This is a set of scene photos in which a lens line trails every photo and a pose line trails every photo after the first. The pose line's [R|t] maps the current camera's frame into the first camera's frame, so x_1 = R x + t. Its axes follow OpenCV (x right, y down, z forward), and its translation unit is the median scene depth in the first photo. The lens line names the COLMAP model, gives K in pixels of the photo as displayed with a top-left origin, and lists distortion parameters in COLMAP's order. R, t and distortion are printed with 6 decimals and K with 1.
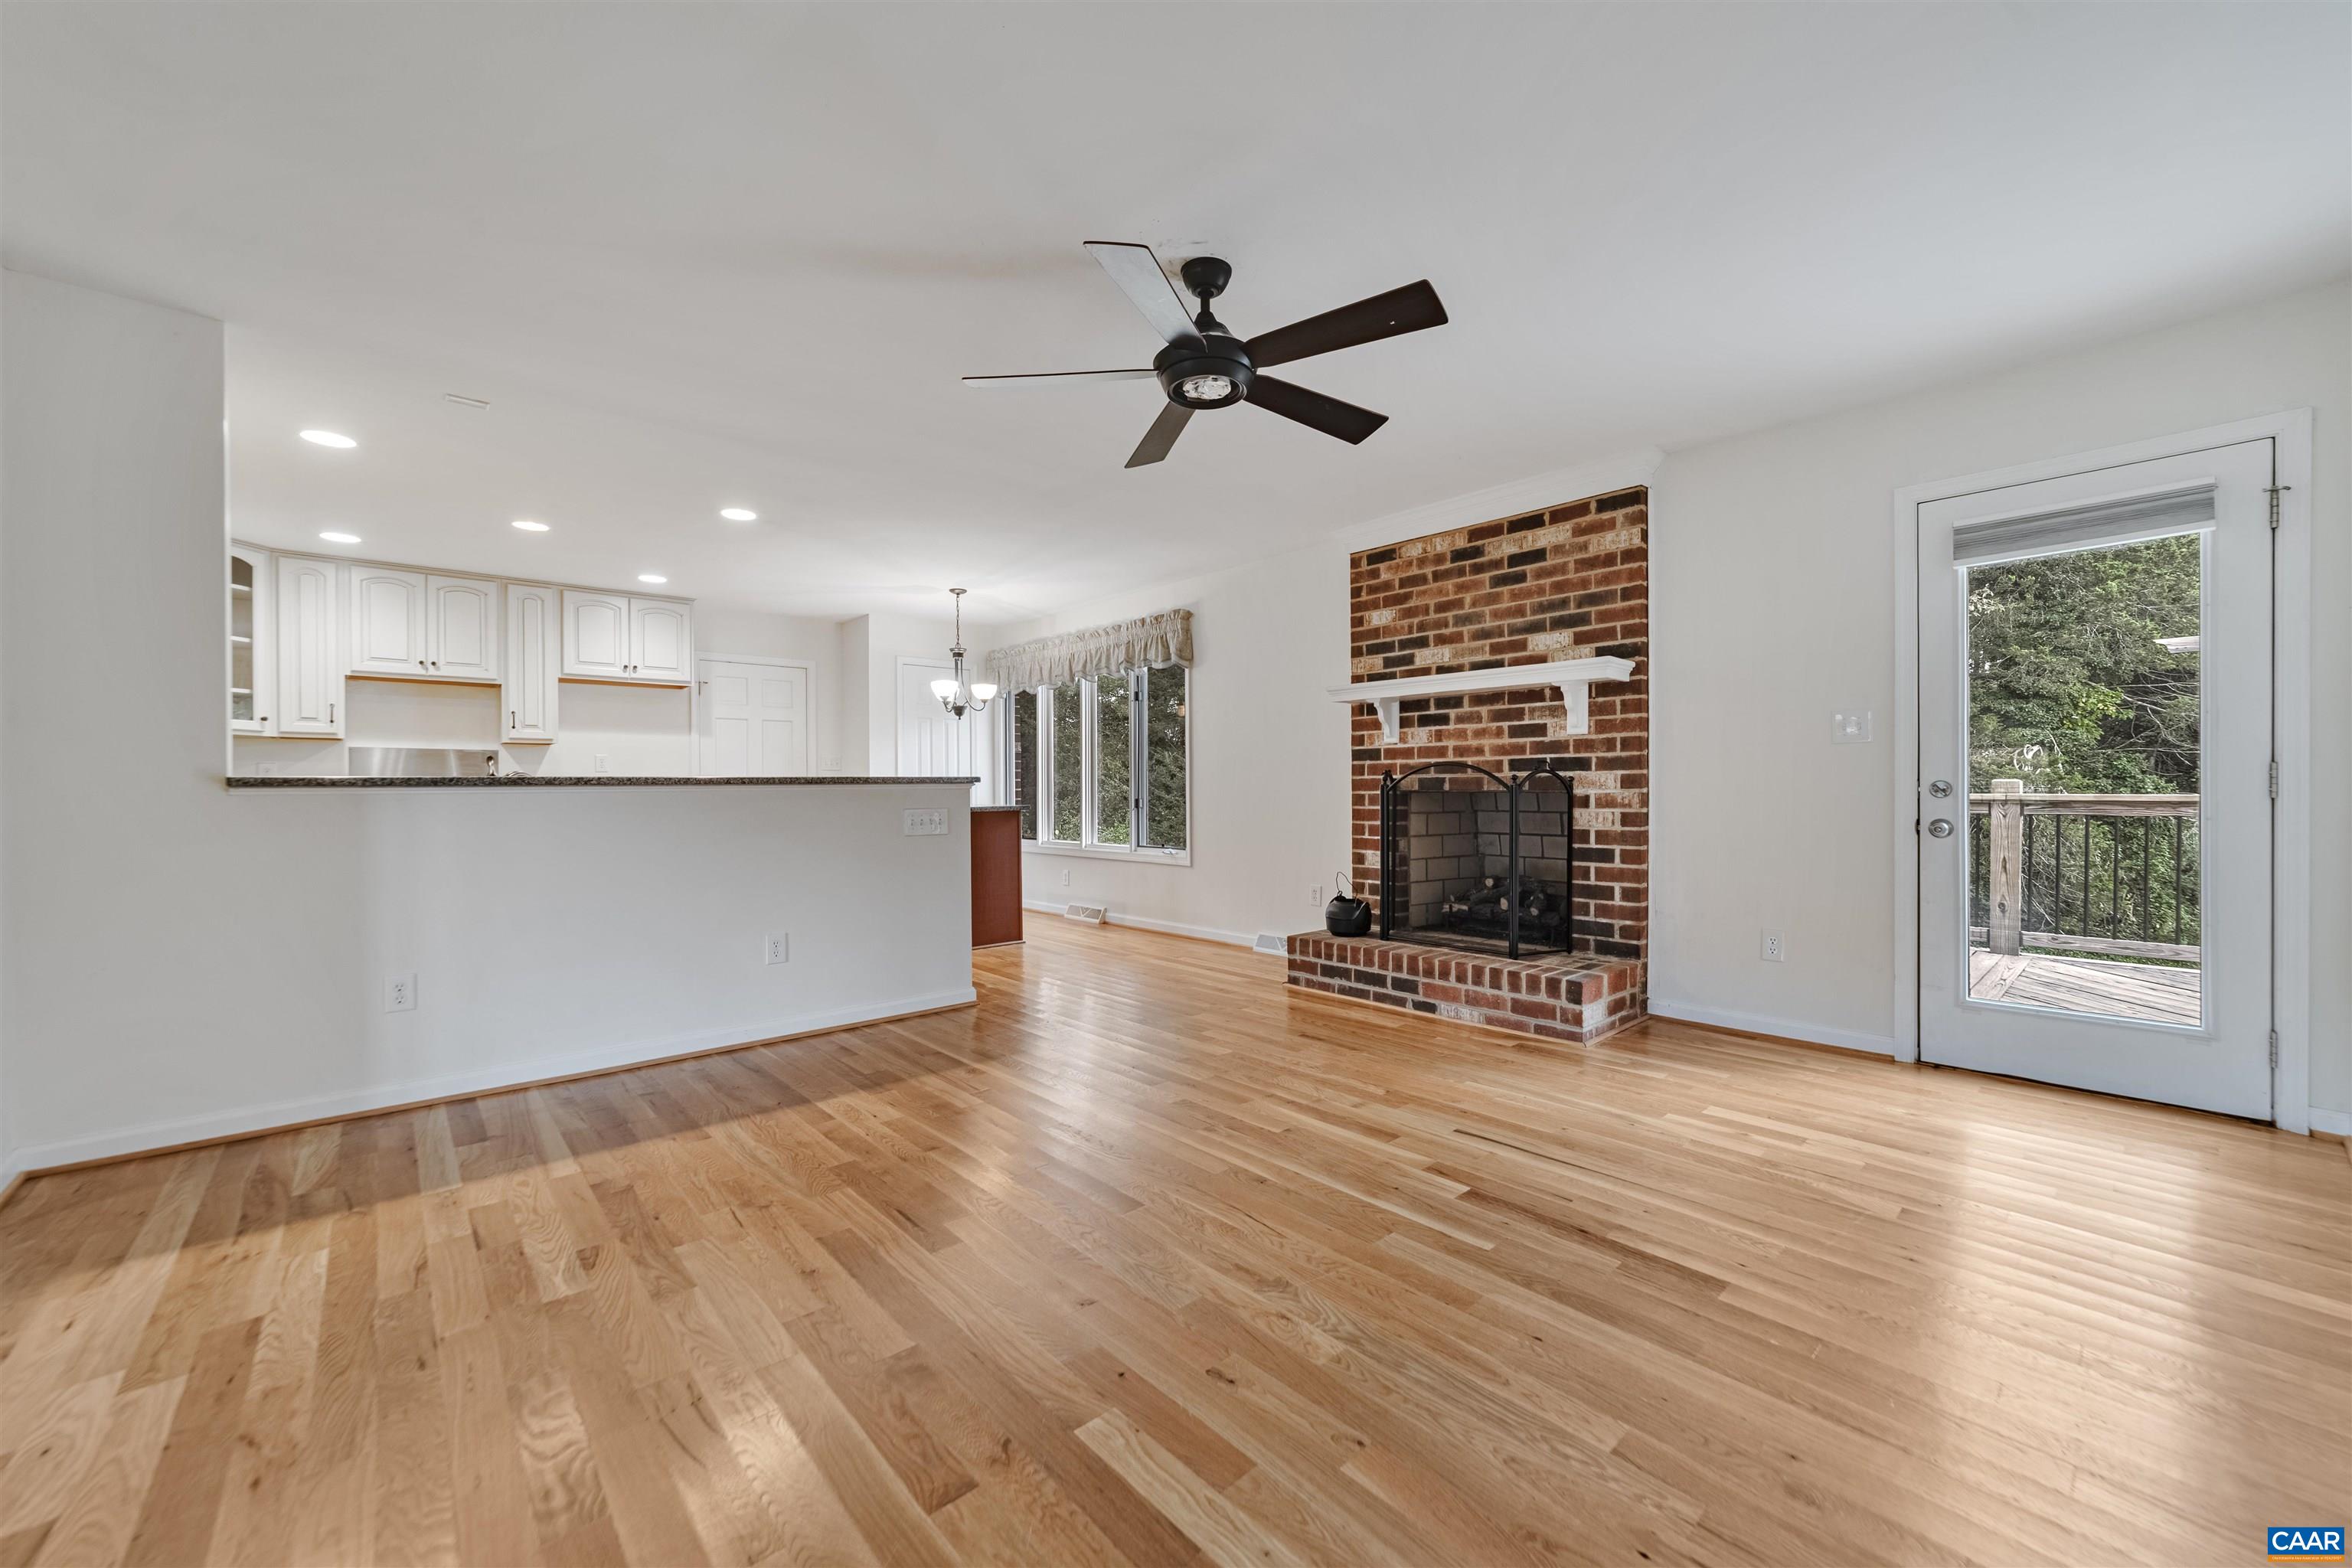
lens RADIAL K [[903.2, 0, 1177.1], [0, 903.2, 794.0], [0, 0, 1]] dist [-0.016030, 0.008459]
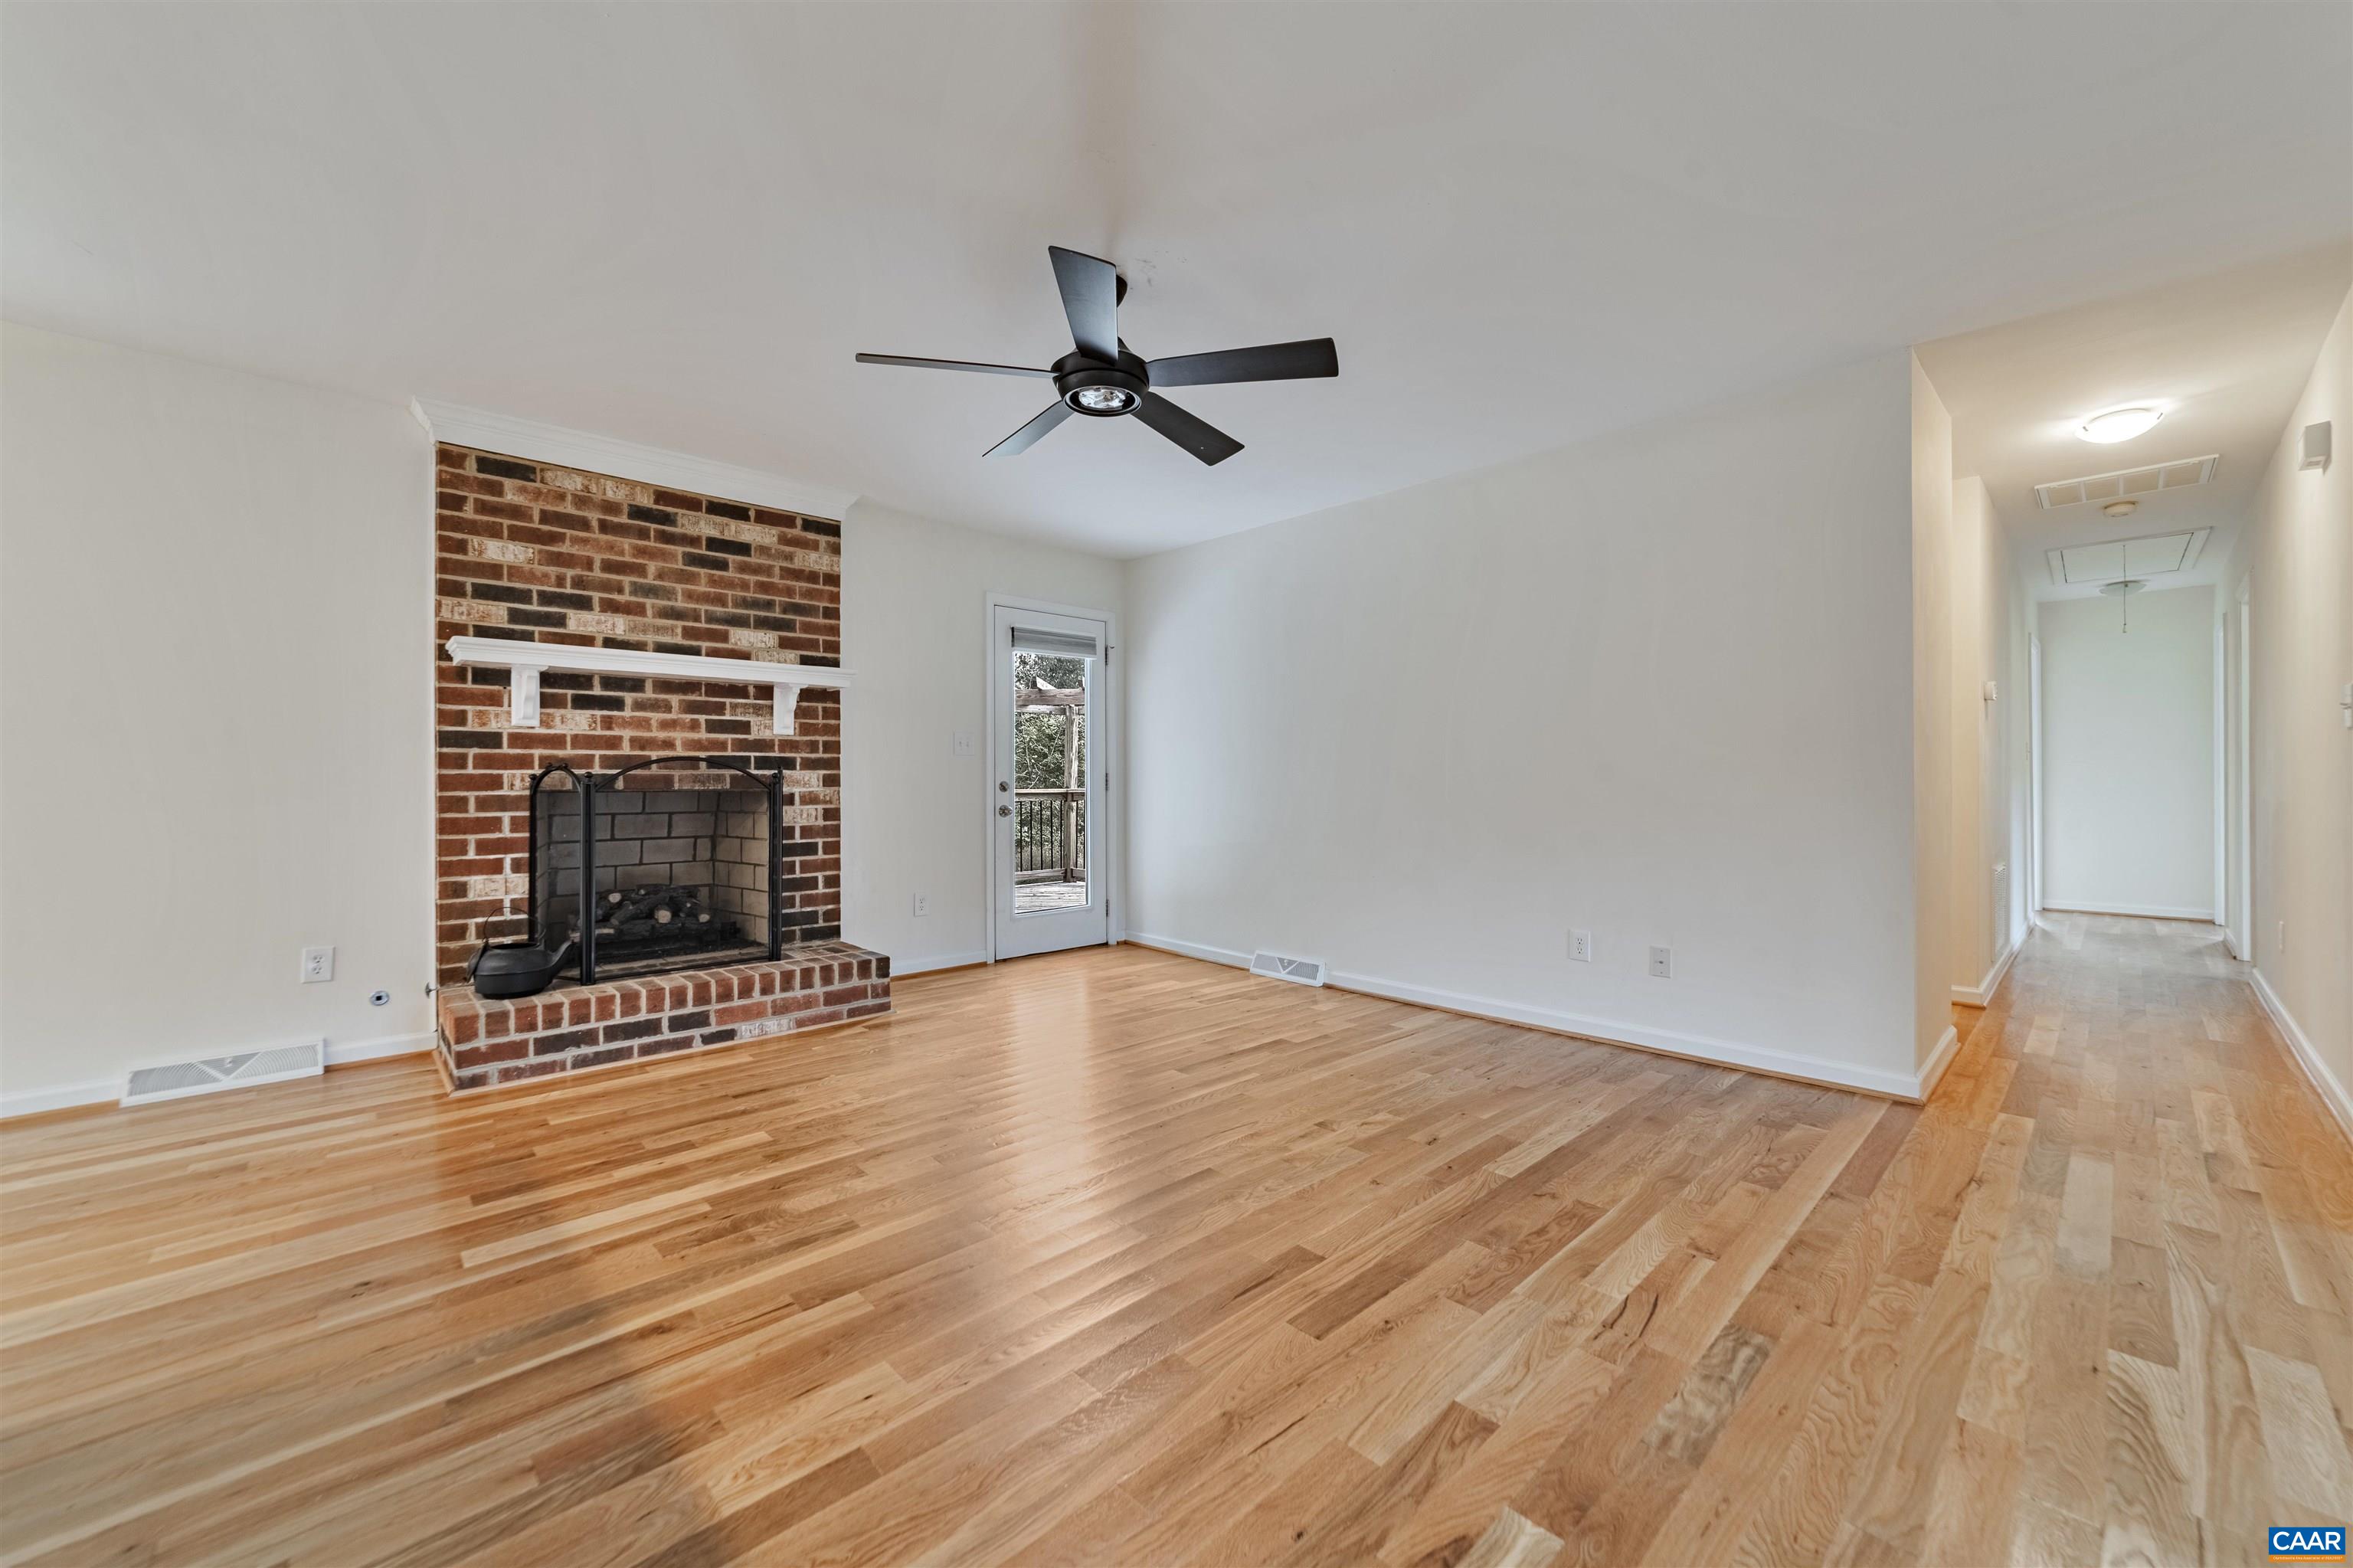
lens RADIAL K [[907.2, 0, 1176.4], [0, 907.2, 781.5], [0, 0, 1]] dist [-0.015259, 0.006357]
pose [[-0.026582, 0.005678, 0.999631, -0.592077], [0.009465, 0.999940, -0.005428, -0.002353], [-0.999602, 0.009318, -0.026634, 0.557849]]
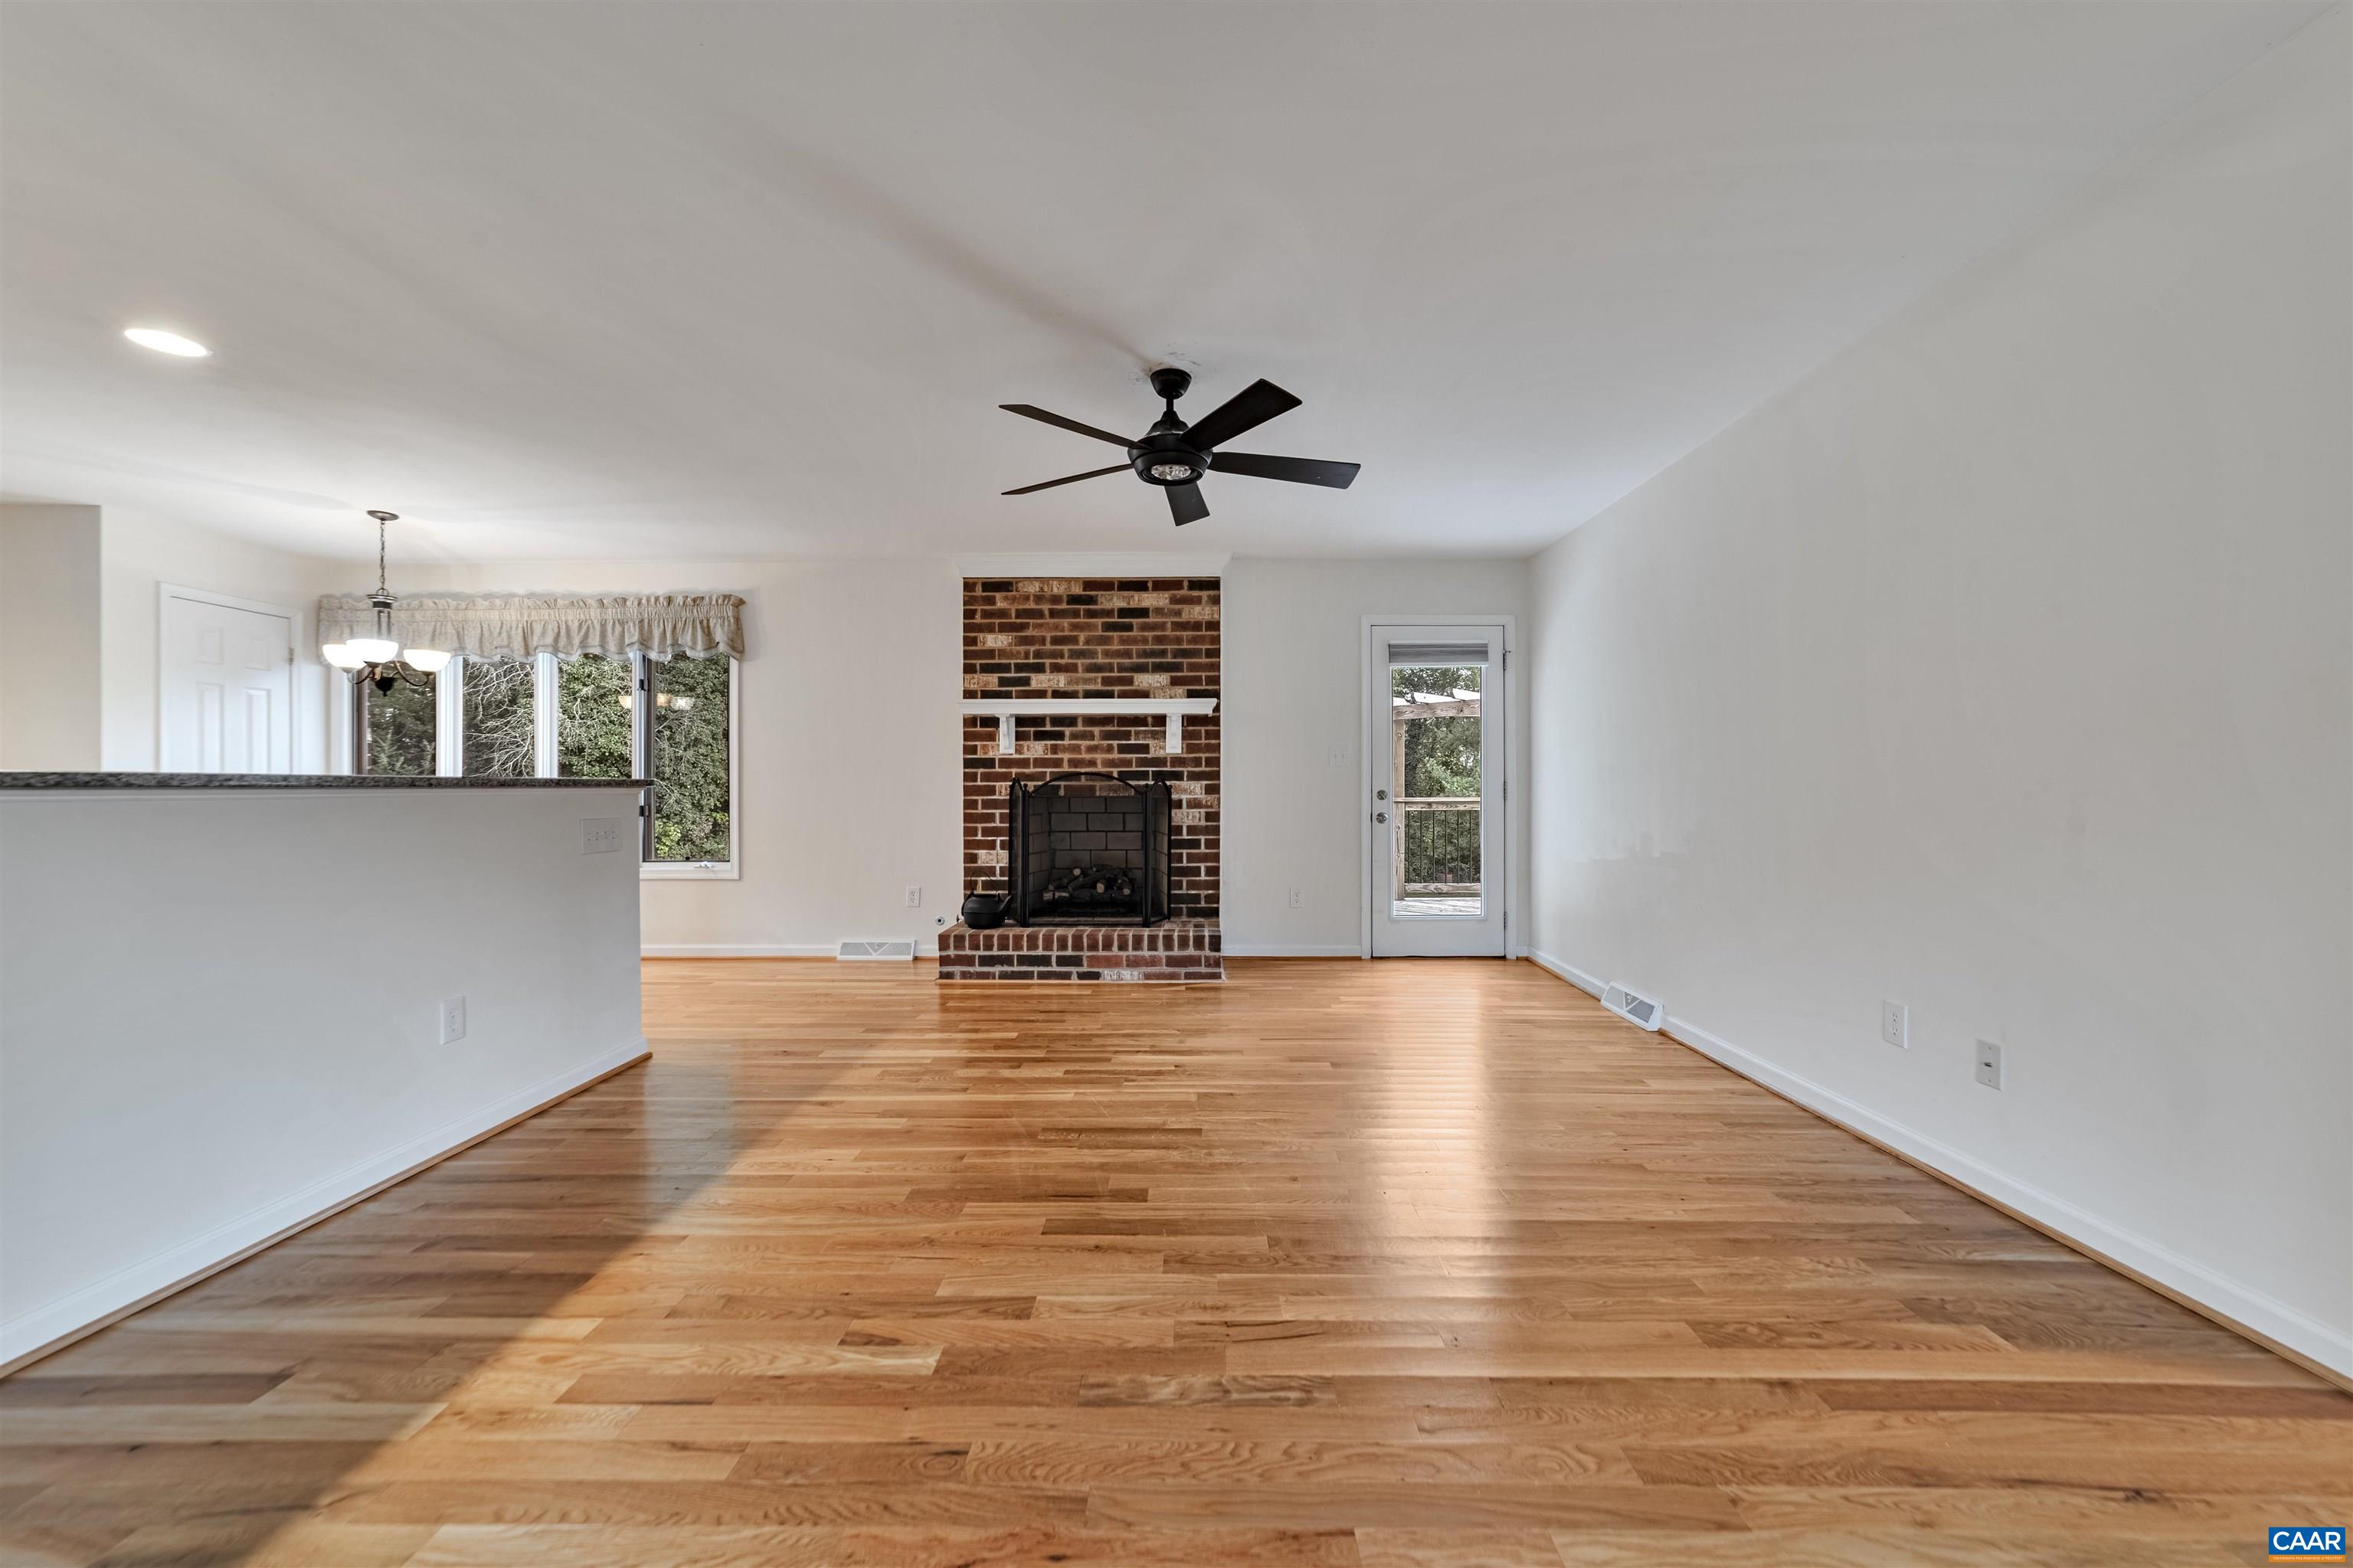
lens RADIAL K [[903.6, 0, 1177.6], [0, 903.6, 794.0], [0, 0, 1]] dist [-0.016030, 0.008459]
pose [[0.677455, 0.001270, 0.735563, -0.513242], [0.002701, 0.999987, -0.004213, -0.000926], [-0.735559, 0.004841, 0.677443, 0.092580]]
